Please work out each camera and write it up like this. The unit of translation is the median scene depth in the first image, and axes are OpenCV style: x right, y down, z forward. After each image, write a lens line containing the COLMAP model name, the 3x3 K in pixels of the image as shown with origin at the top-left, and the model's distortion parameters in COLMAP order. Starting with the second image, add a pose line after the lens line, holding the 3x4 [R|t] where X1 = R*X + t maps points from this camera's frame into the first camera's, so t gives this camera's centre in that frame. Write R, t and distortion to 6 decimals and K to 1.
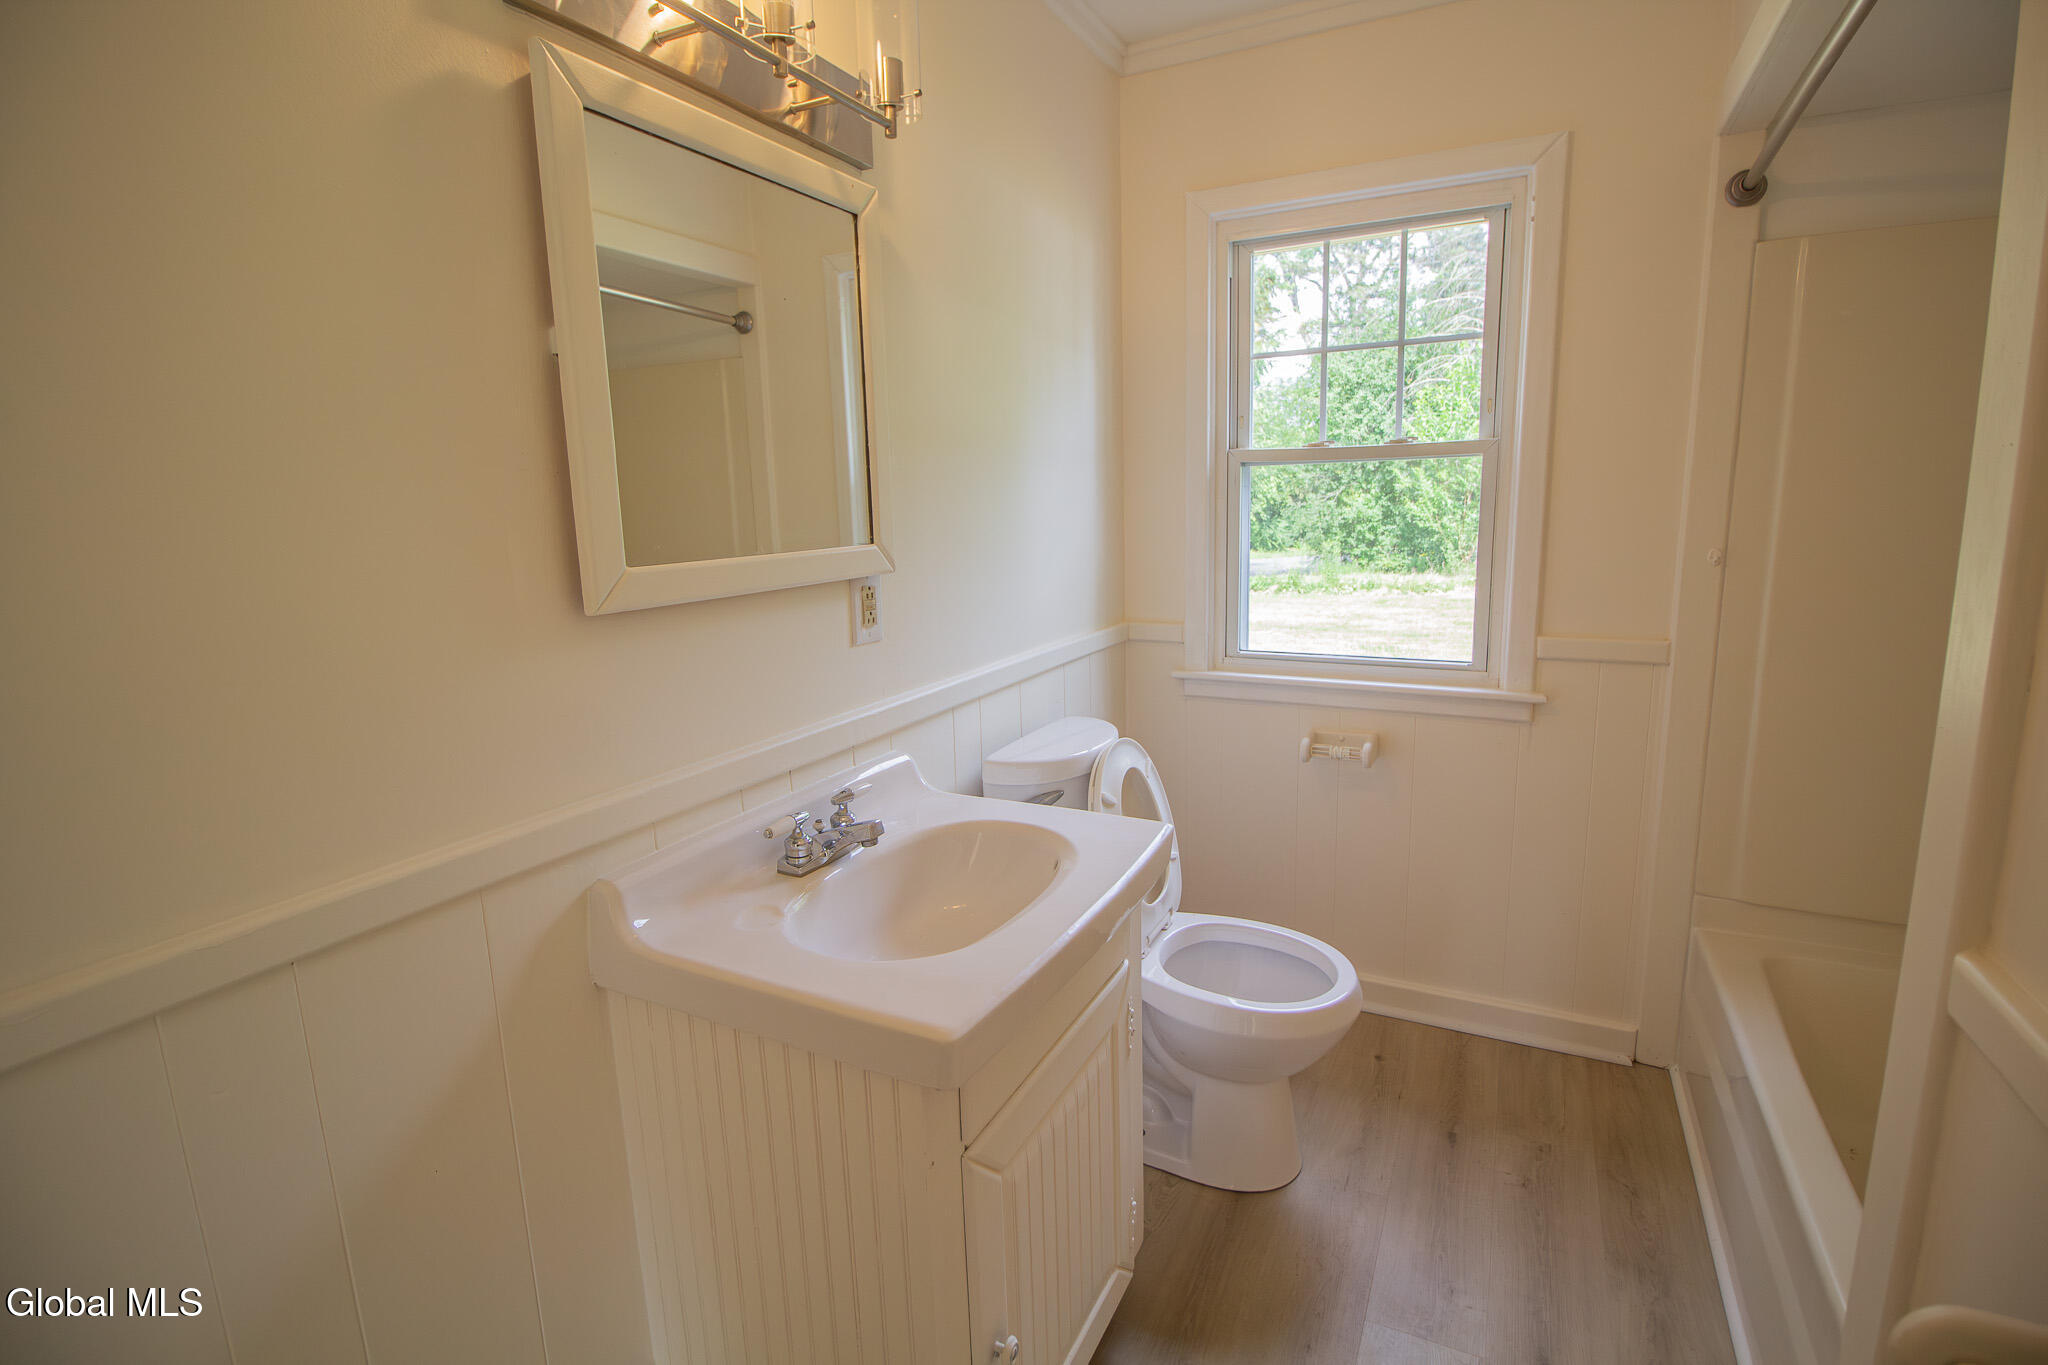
lens RADIAL K [[961.8, 0, 1043.3], [0, 961.8, 676.7], [0, 0, 1]] dist [0.013513, -0.021979]
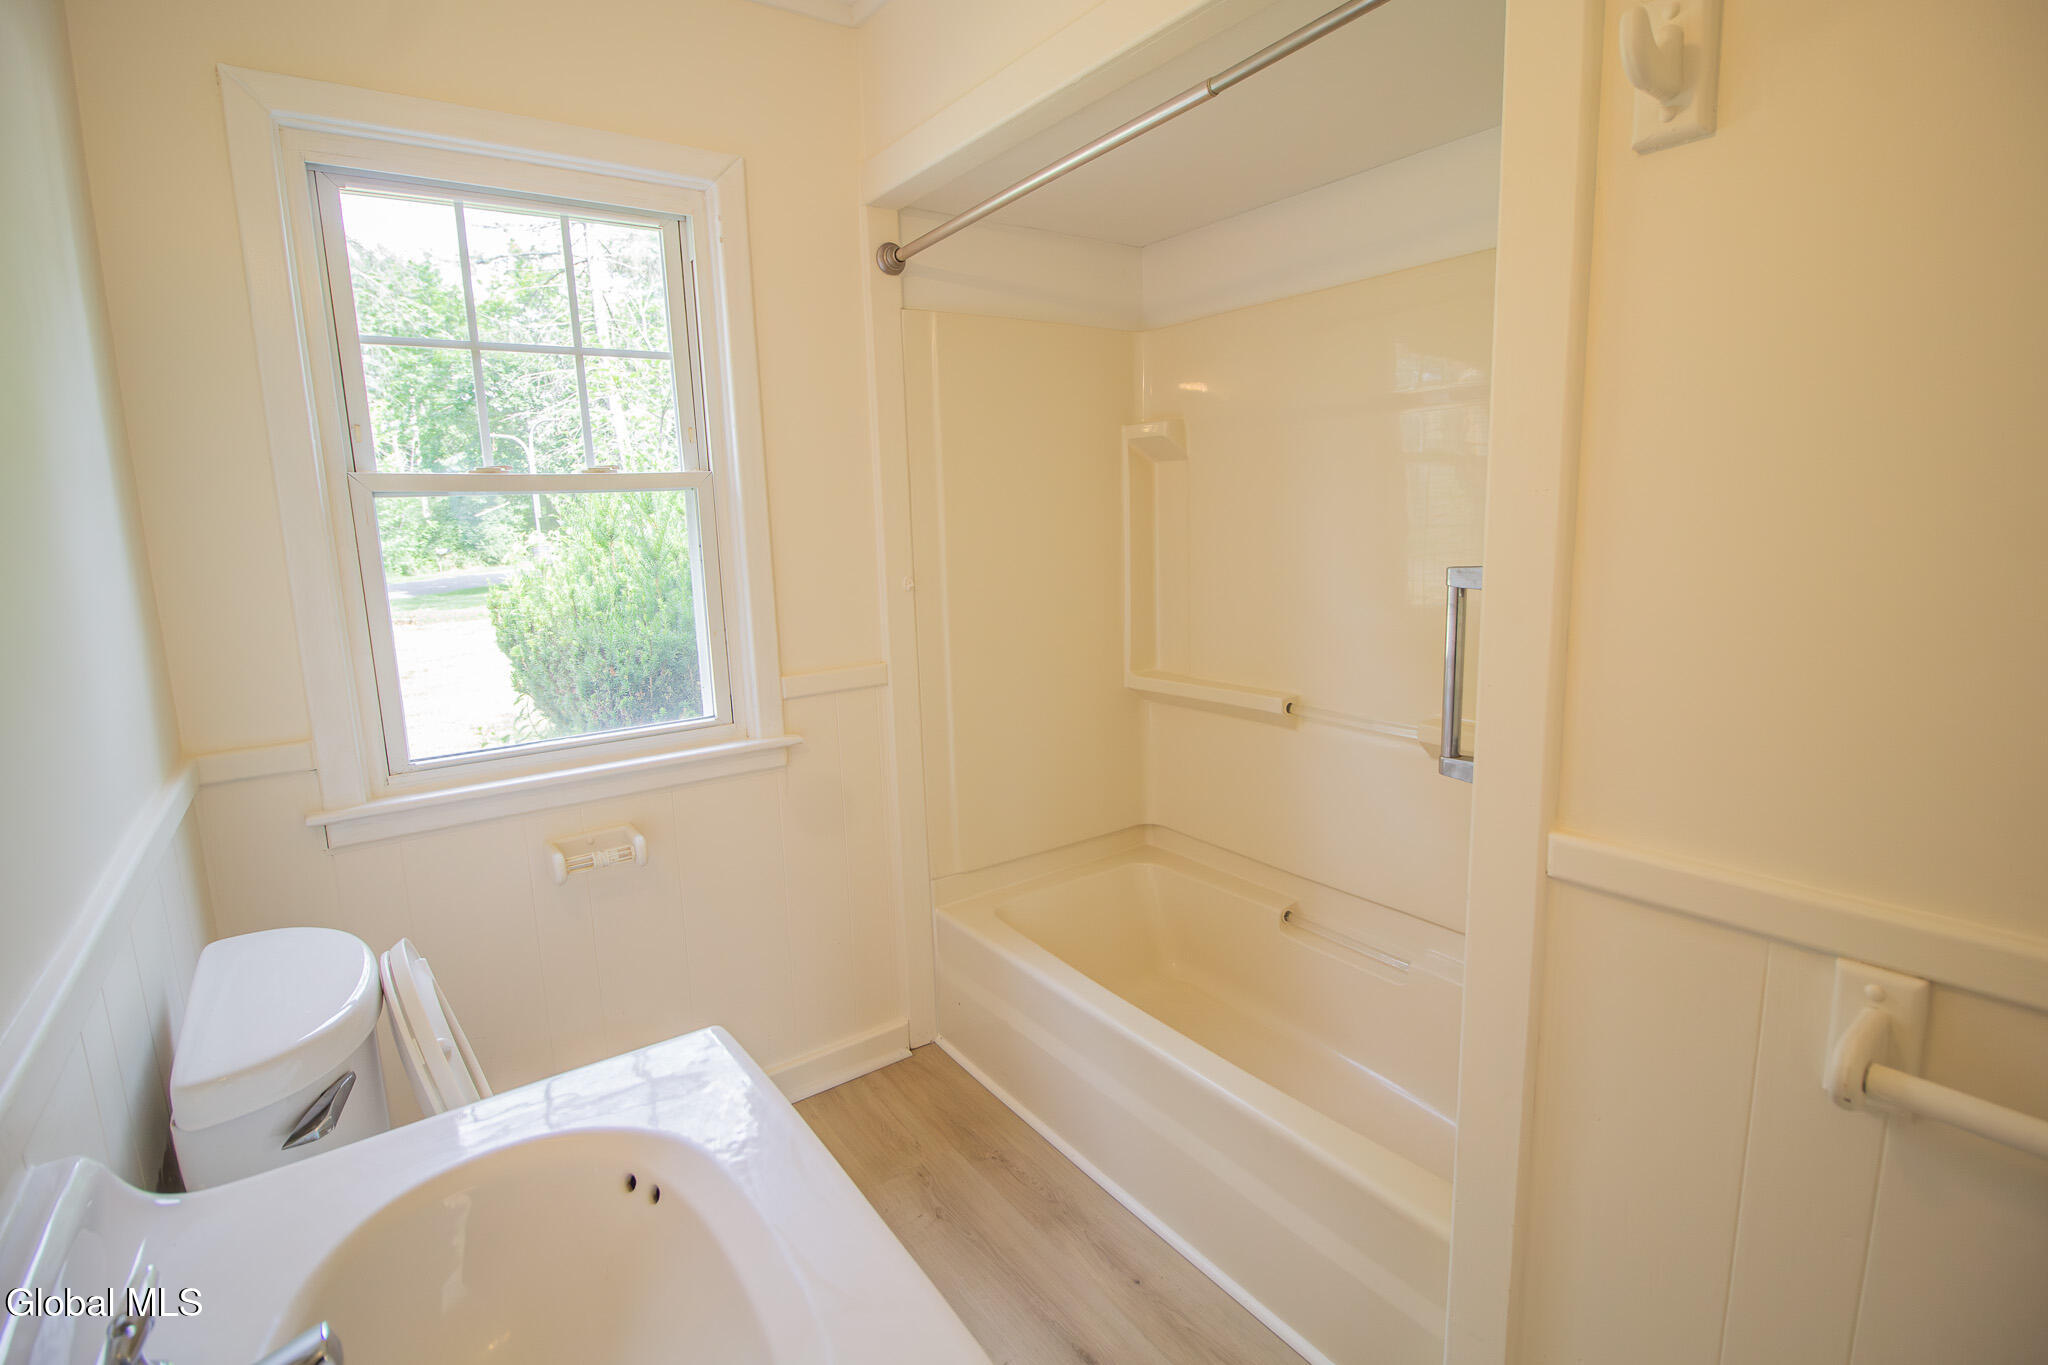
lens RADIAL K [[961.8, 0, 1043.3], [0, 961.8, 676.7], [0, 0, 1]] dist [0.013513, -0.021979]
pose [[0.459249, -0.143021, 0.876719, -0.209724], [0.183055, 0.981008, 0.064144, -0.055106], [-0.869242, 0.131030, 0.476707, 0.303646]]
